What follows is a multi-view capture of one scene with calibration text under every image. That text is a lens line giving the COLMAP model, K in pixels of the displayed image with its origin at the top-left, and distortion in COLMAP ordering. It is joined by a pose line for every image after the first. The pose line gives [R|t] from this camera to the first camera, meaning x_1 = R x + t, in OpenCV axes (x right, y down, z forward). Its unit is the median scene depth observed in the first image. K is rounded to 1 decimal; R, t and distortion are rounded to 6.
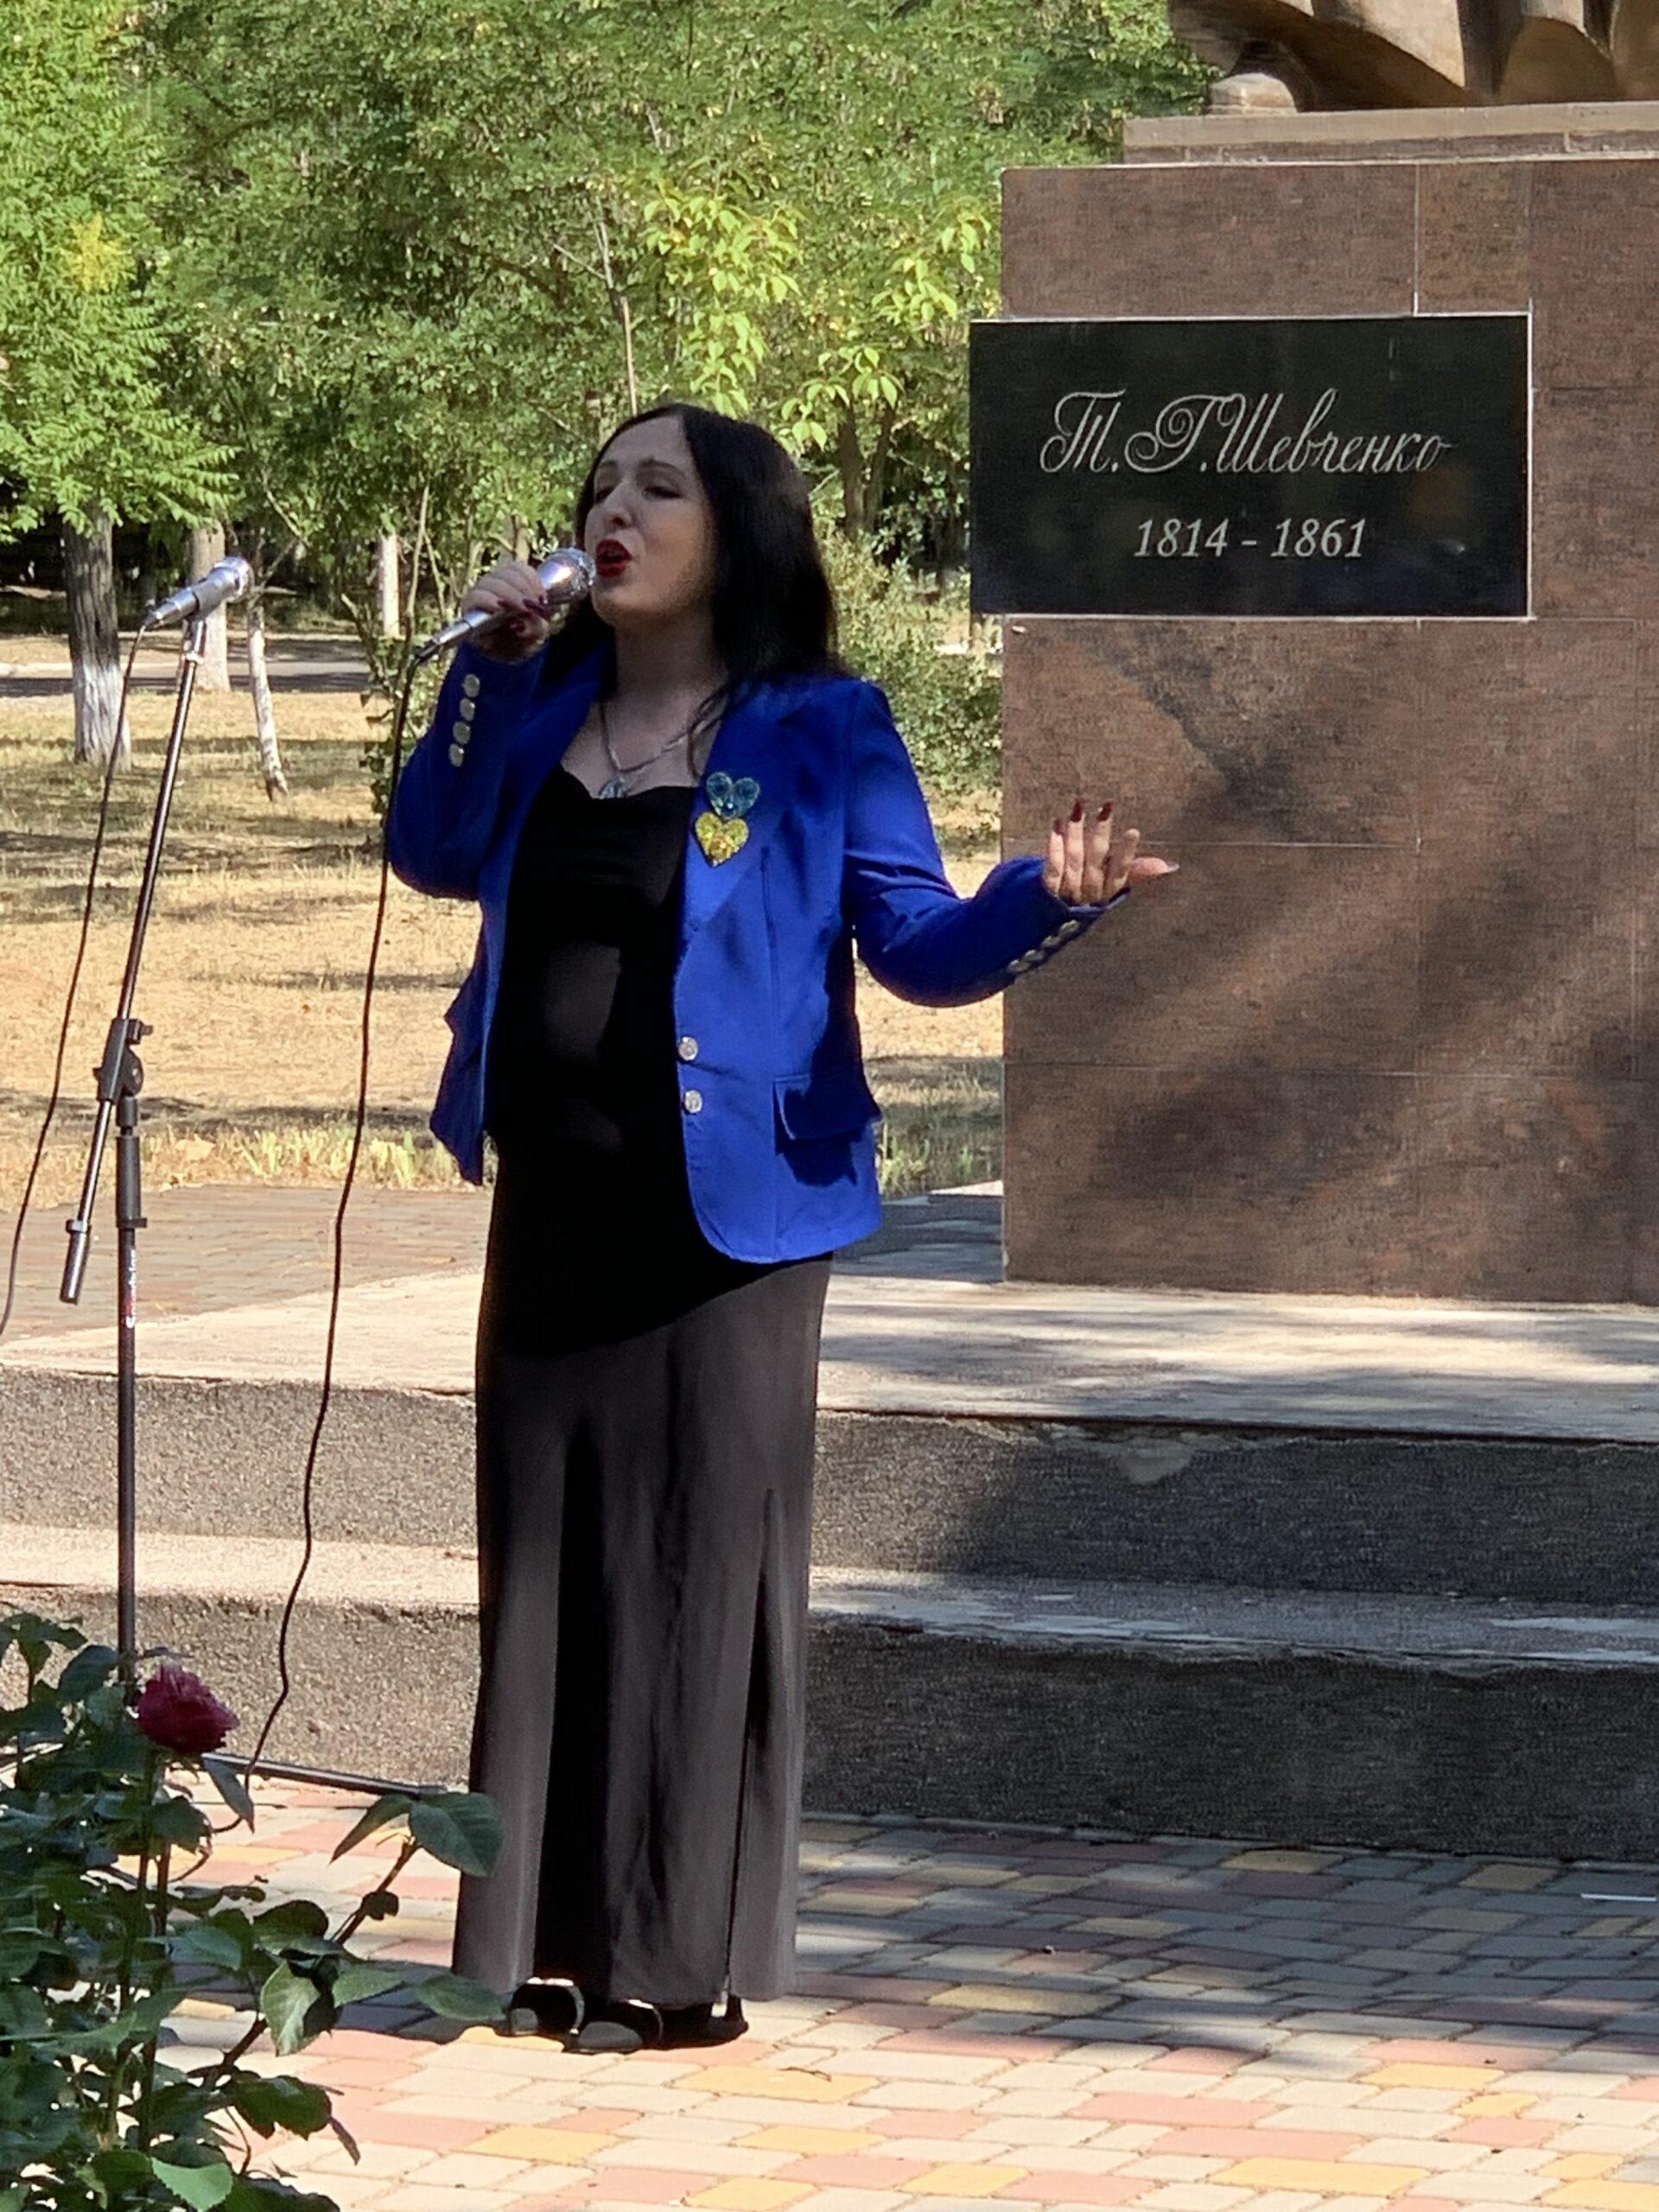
lens RADIAL K [[8675.2, 0, 829.5], [0, 8675.2, 1106.0], [0, 0, 1]] dist [-0.126570, 0.287330]
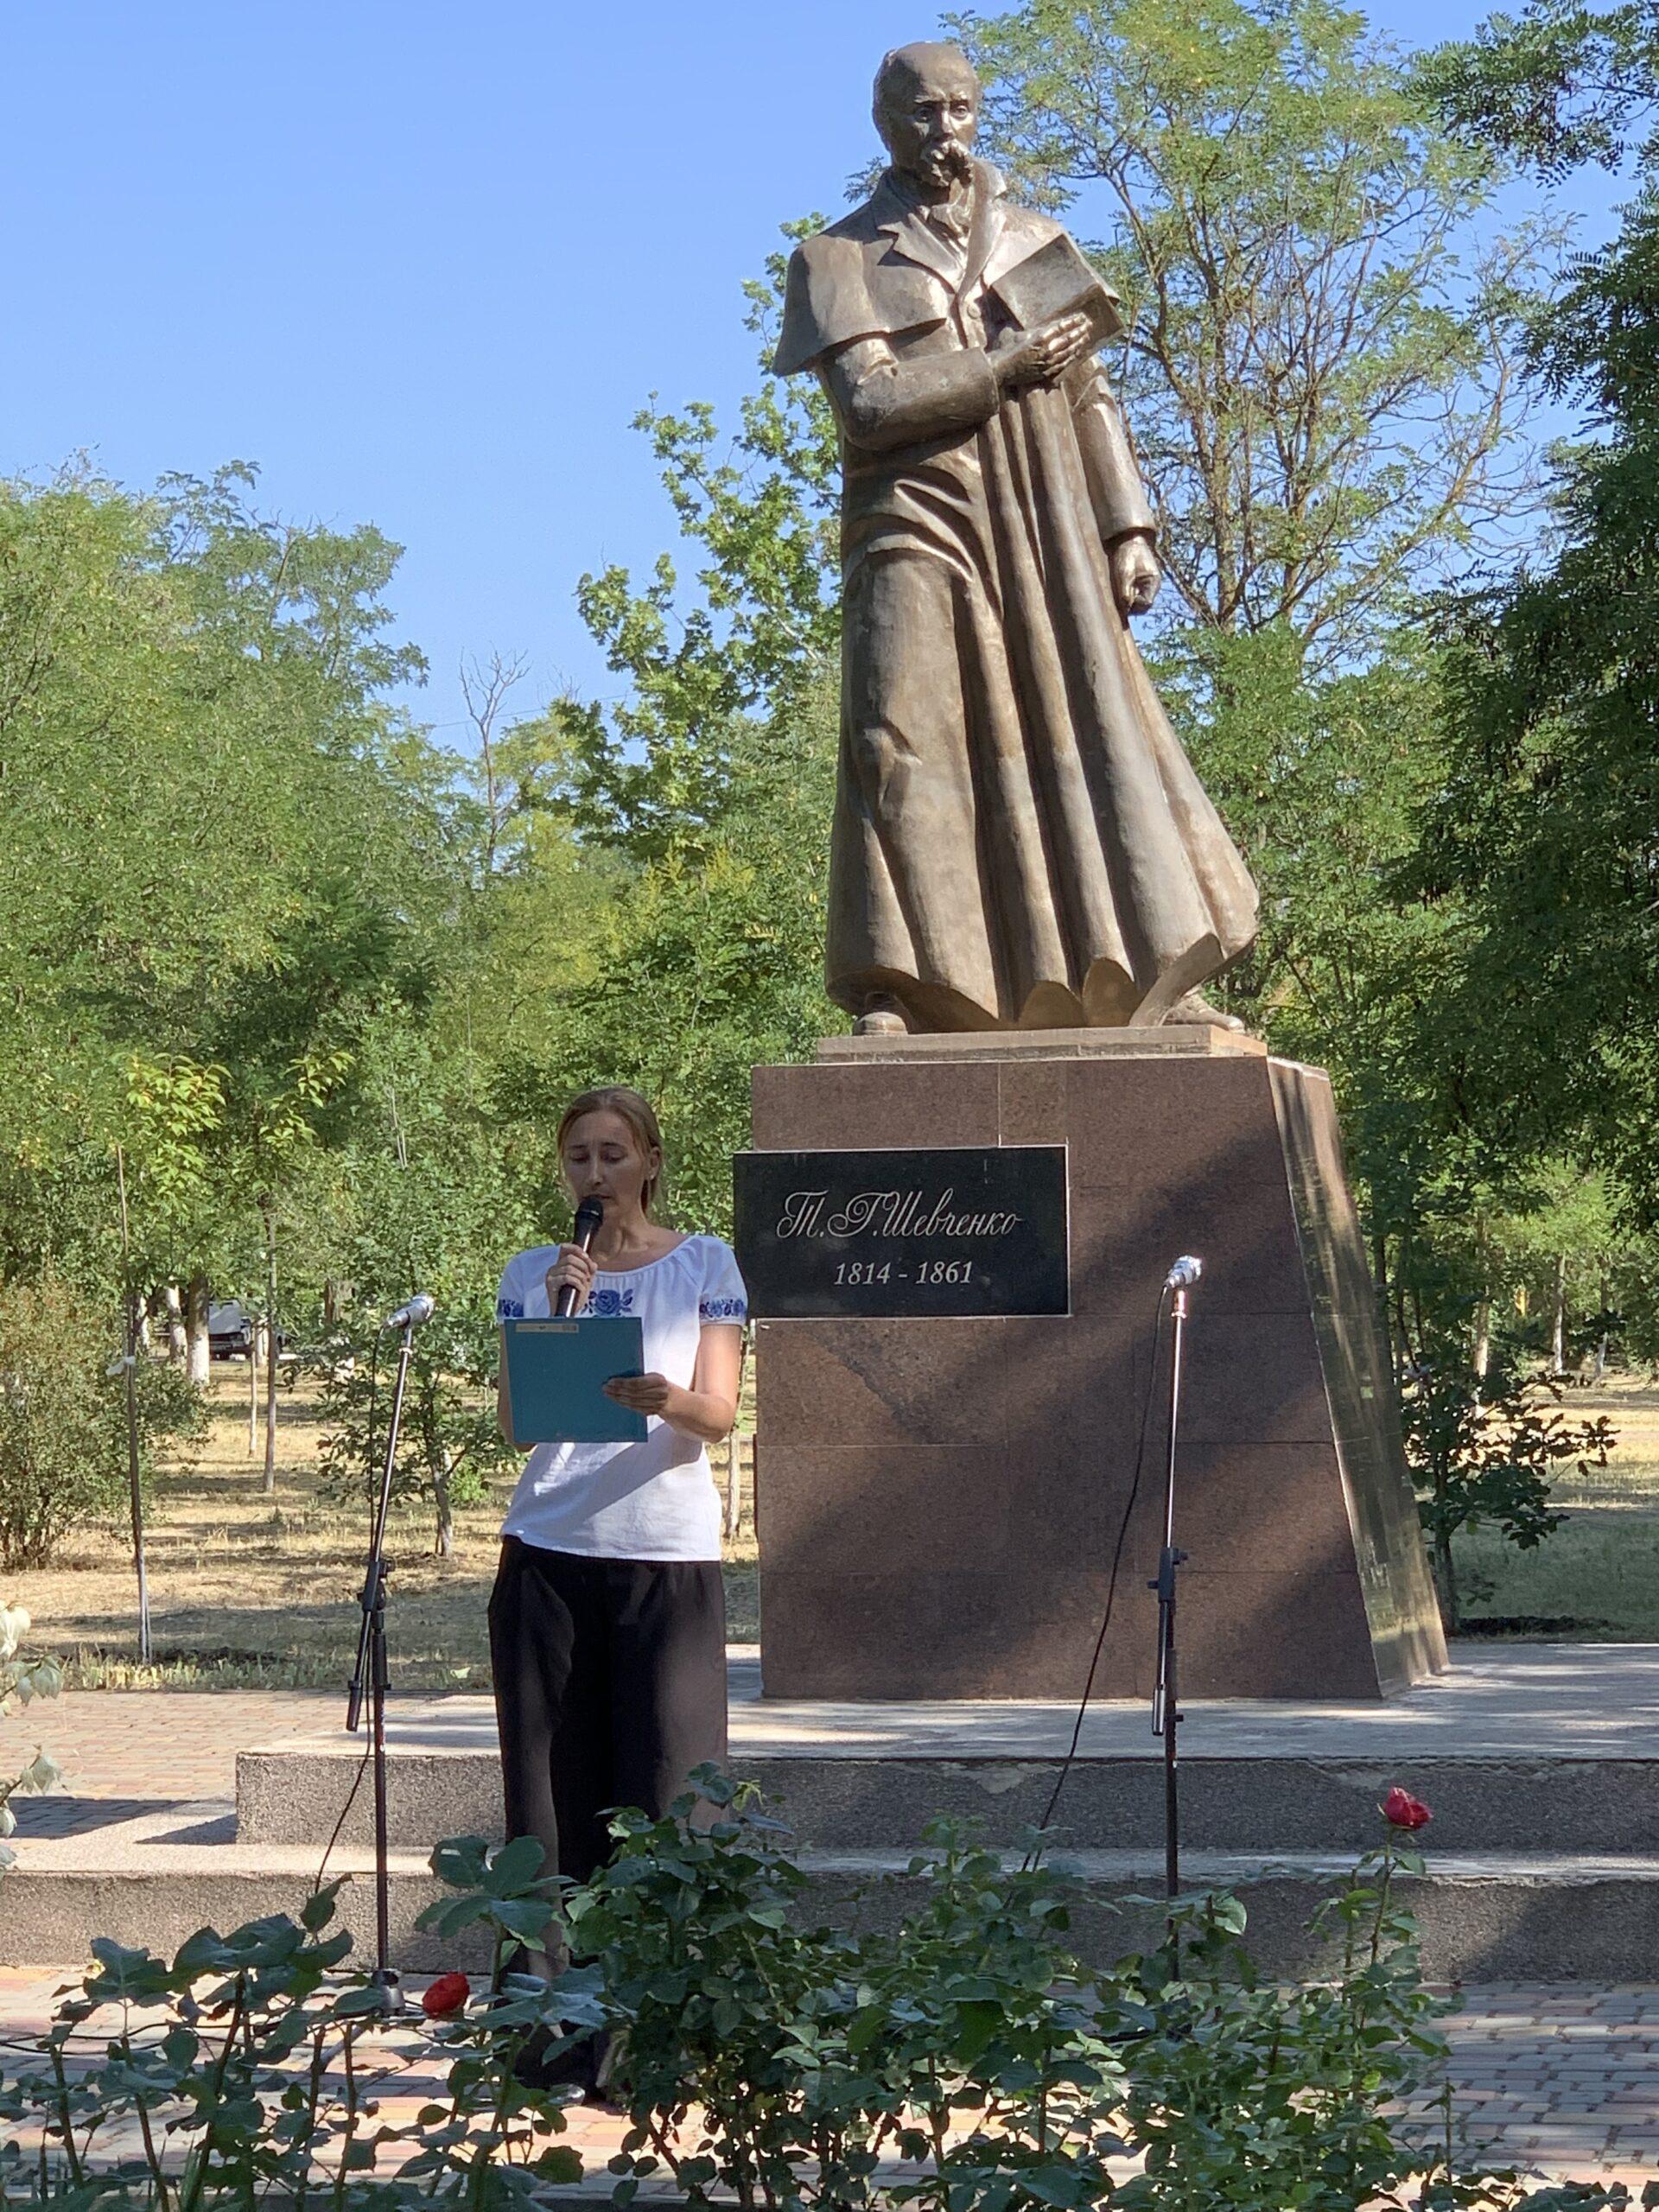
lens RADIAL K [[5754.4, 0, 823.5], [0, 5754.4, 1153.0], [0, 0, 1]] dist [-0.148075, 2.354245]
pose [[0.975832, -0.007445, 0.218394, -0.224941], [0.027216, 0.995778, -0.087662, 0.012842], [-0.216819, 0.091487, 0.971915, -0.144048]]
